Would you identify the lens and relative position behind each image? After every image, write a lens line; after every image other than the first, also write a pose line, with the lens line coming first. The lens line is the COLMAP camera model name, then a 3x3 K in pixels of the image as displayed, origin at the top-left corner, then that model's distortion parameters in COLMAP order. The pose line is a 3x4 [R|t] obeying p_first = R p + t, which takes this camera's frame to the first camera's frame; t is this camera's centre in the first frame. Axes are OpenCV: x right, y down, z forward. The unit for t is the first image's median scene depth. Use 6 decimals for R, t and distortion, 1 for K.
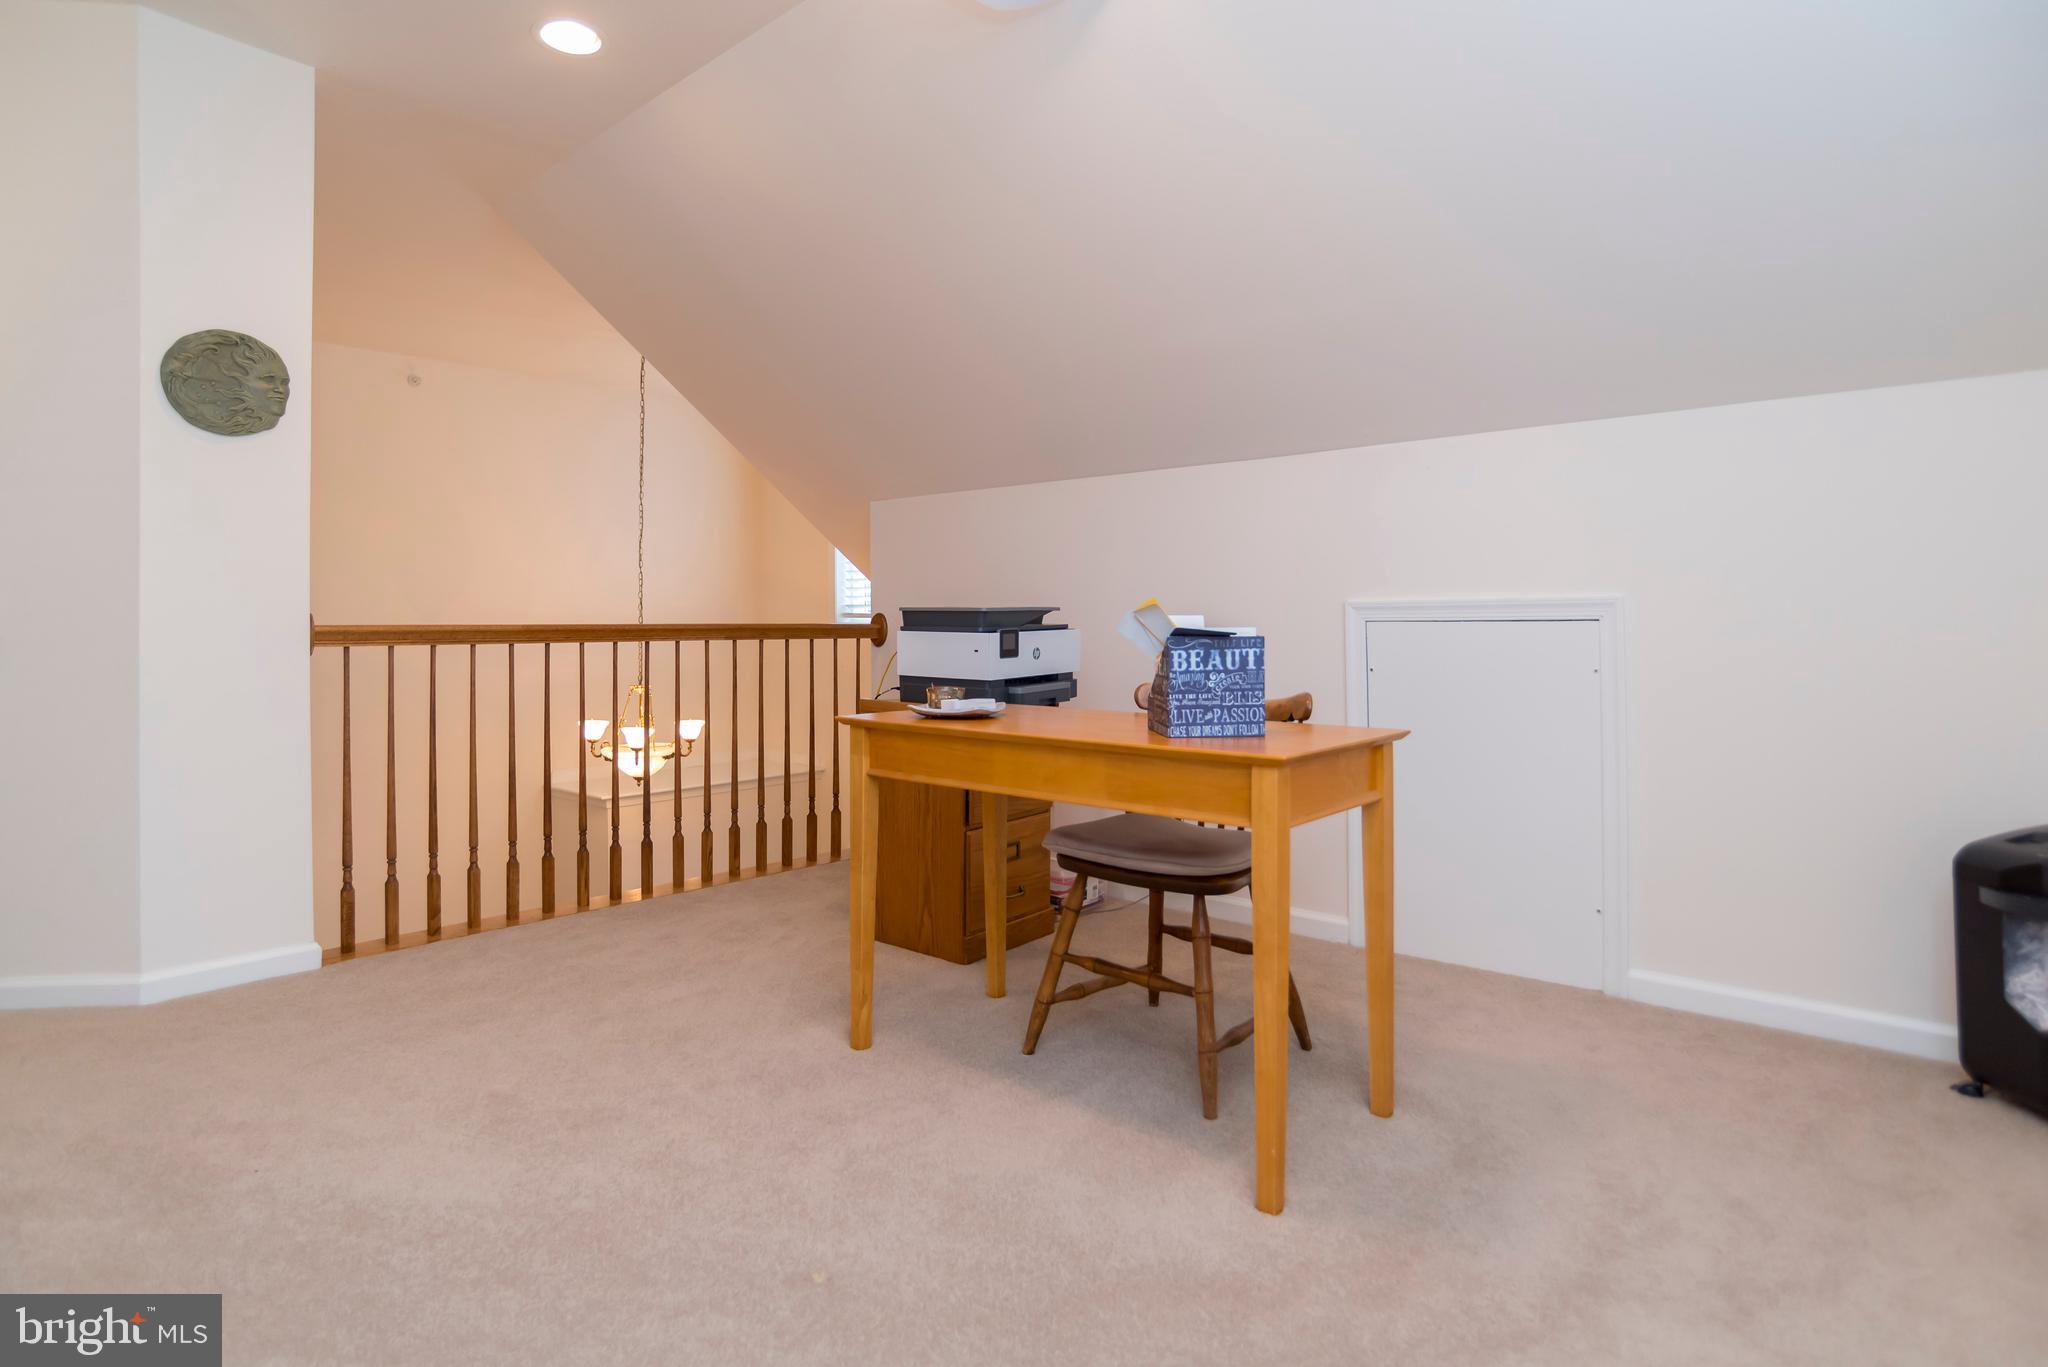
lens RADIAL K [[1081.3, 0, 979.6], [0, 1081.3, 619.9], [0, 0, 1]] dist [0.001334, 0.000848]
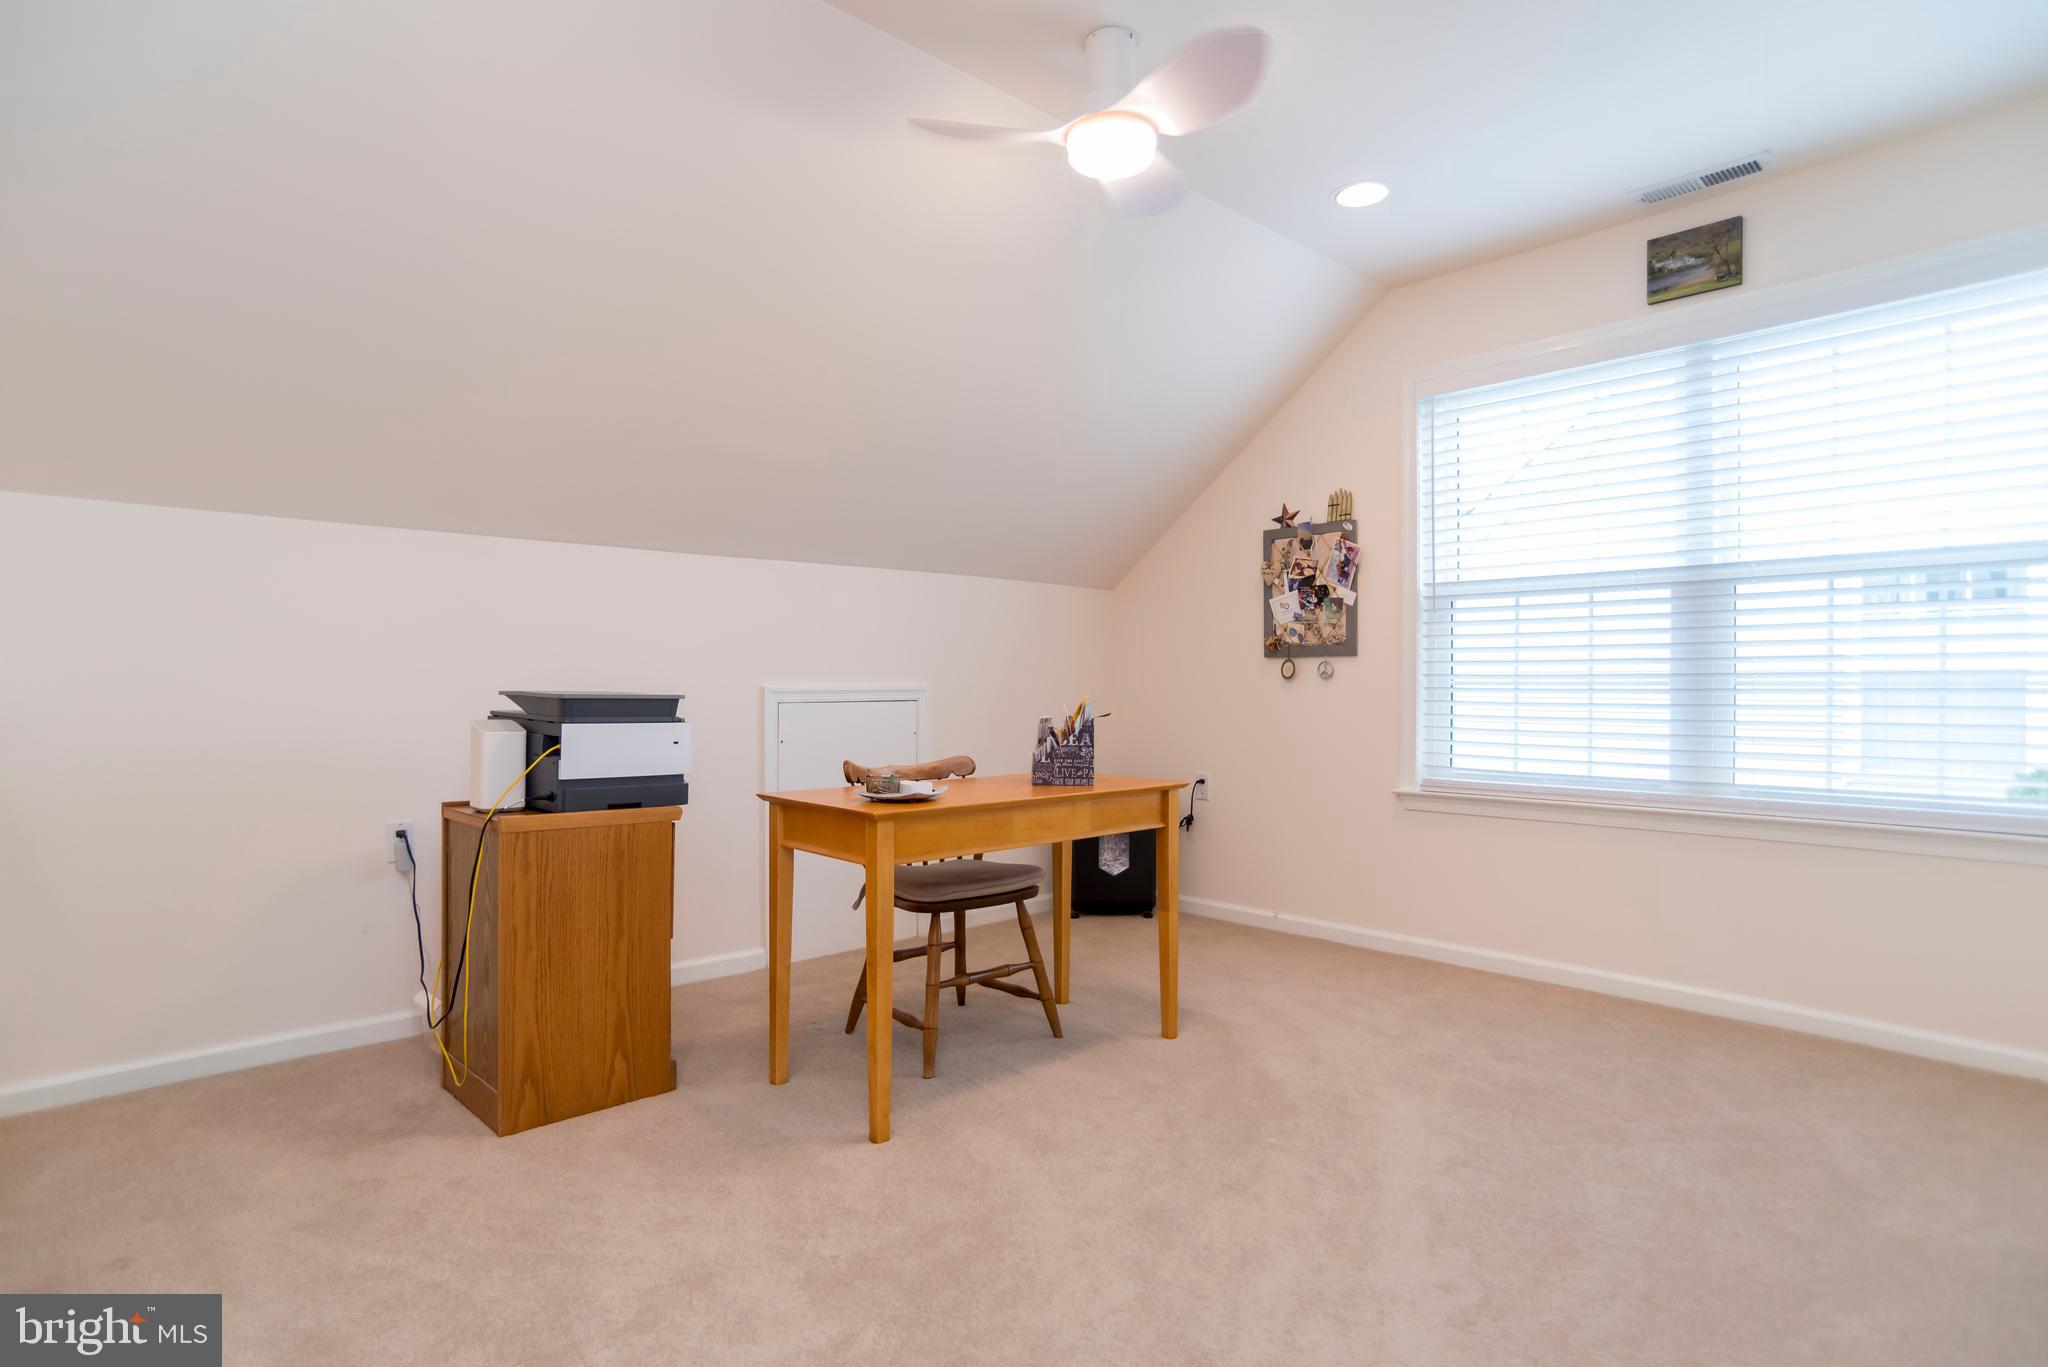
lens RADIAL K [[1081.3, 0, 1028.1], [0, 1081.3, 686.9], [0, 0, 1]] dist [0.001334, 0.000848]
pose [[0.079312, -0.004003, 0.996842, -0.912000], [-0.011555, 0.999921, 0.004934, -0.027340], [-0.996783, -0.011910, 0.079259, 0.648483]]
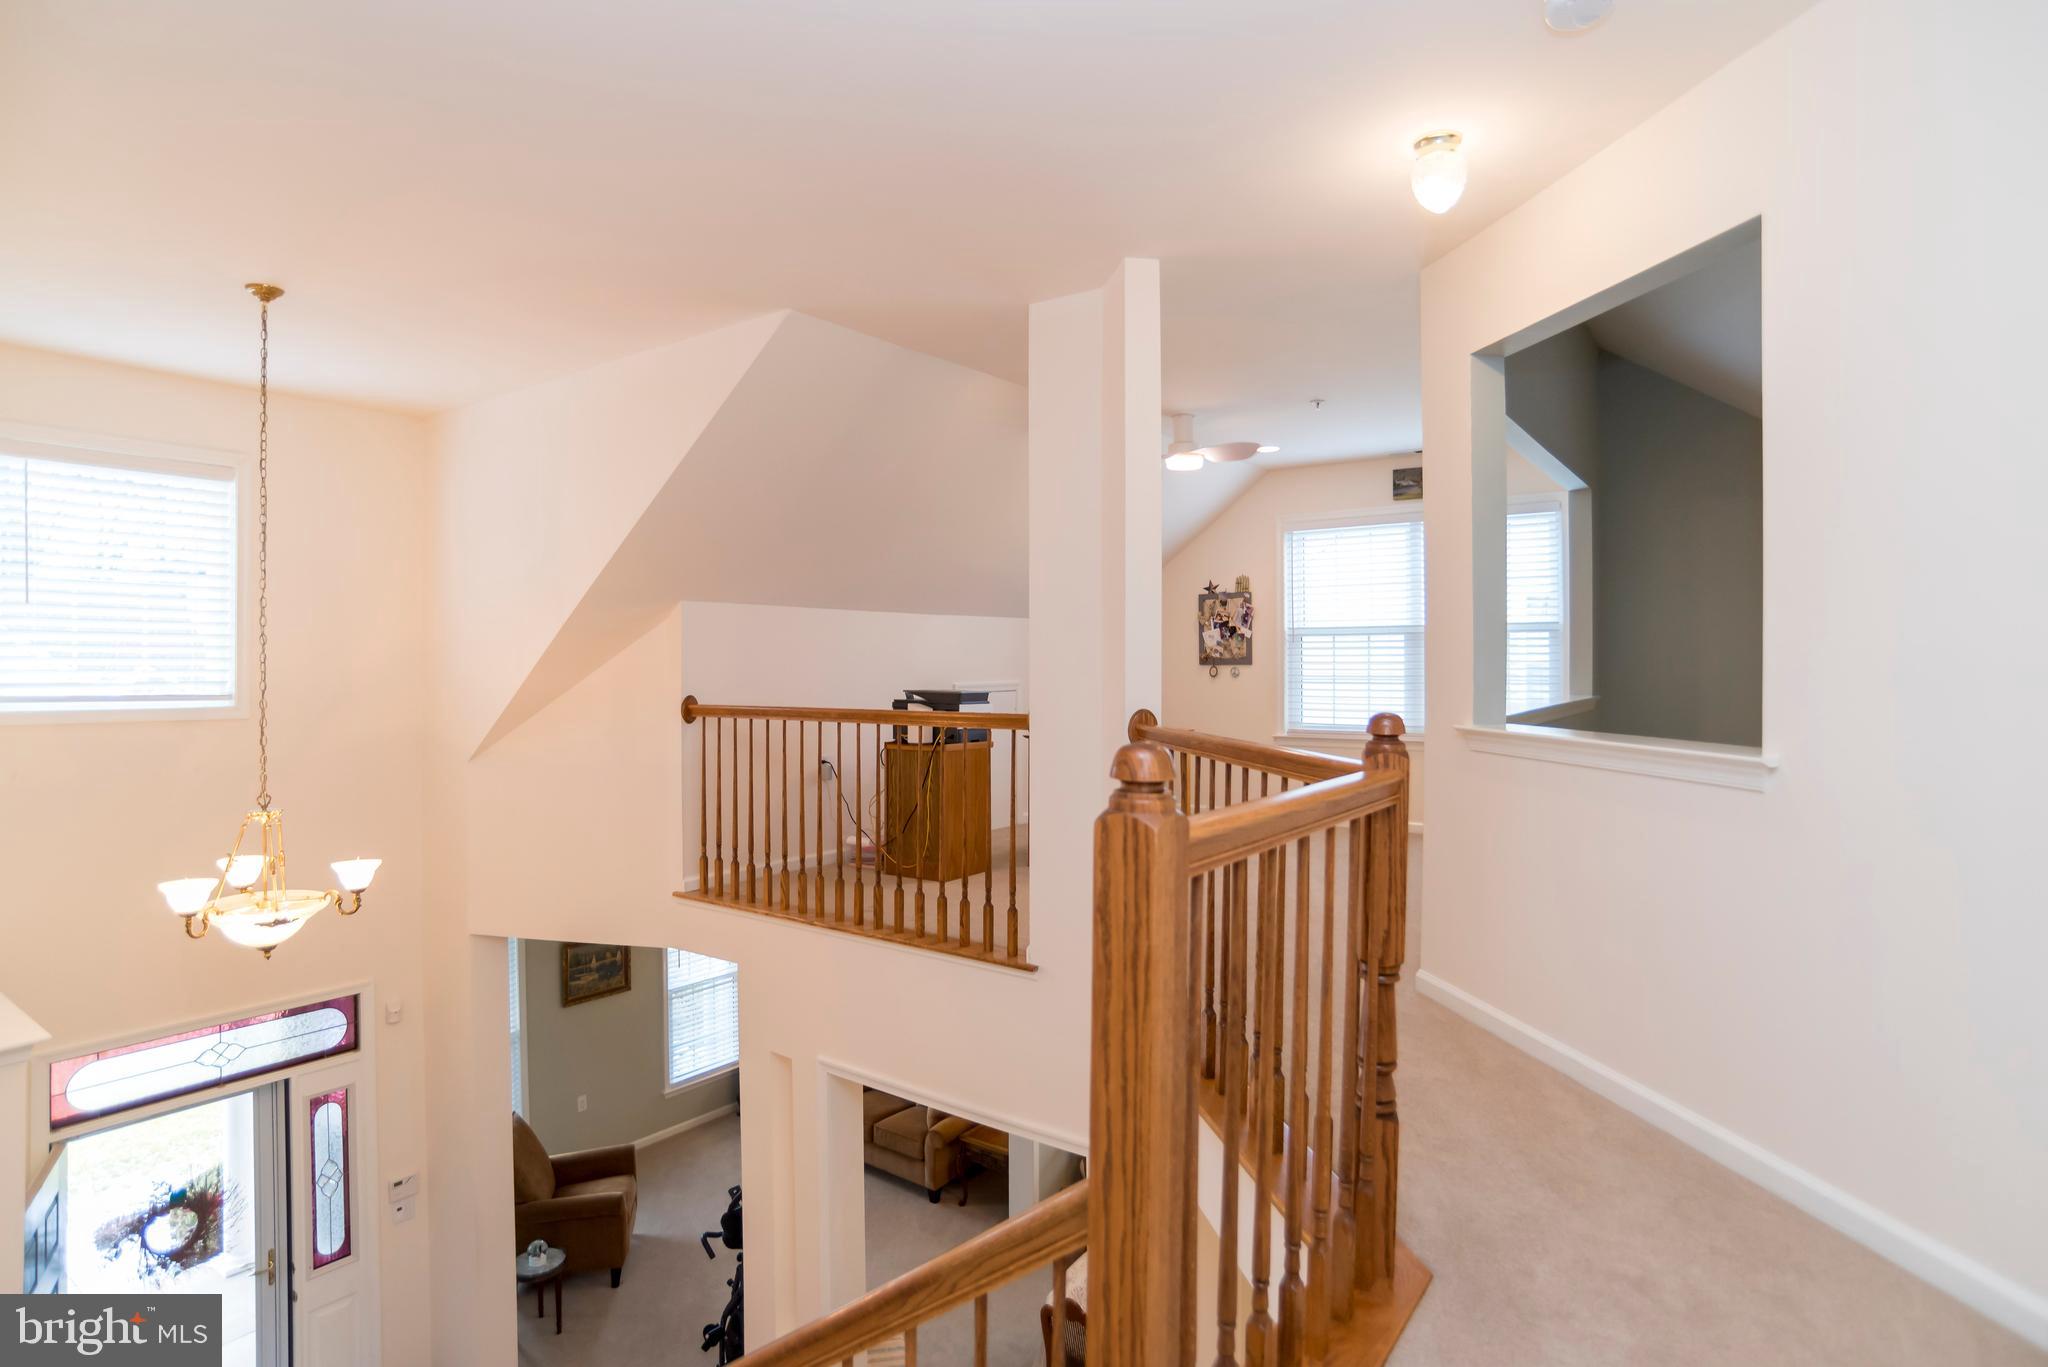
lens RADIAL K [[1081.3, 0, 1011.1], [0, 1081.3, 674.0], [0, 0, 1]] dist [0.001334, 0.000848]
pose [[-0.085376, -0.010638, 0.996292, -1.528080], [-0.006420, 0.999928, 0.010127, -0.048257], [-0.996328, -0.005532, -0.085438, 0.916278]]
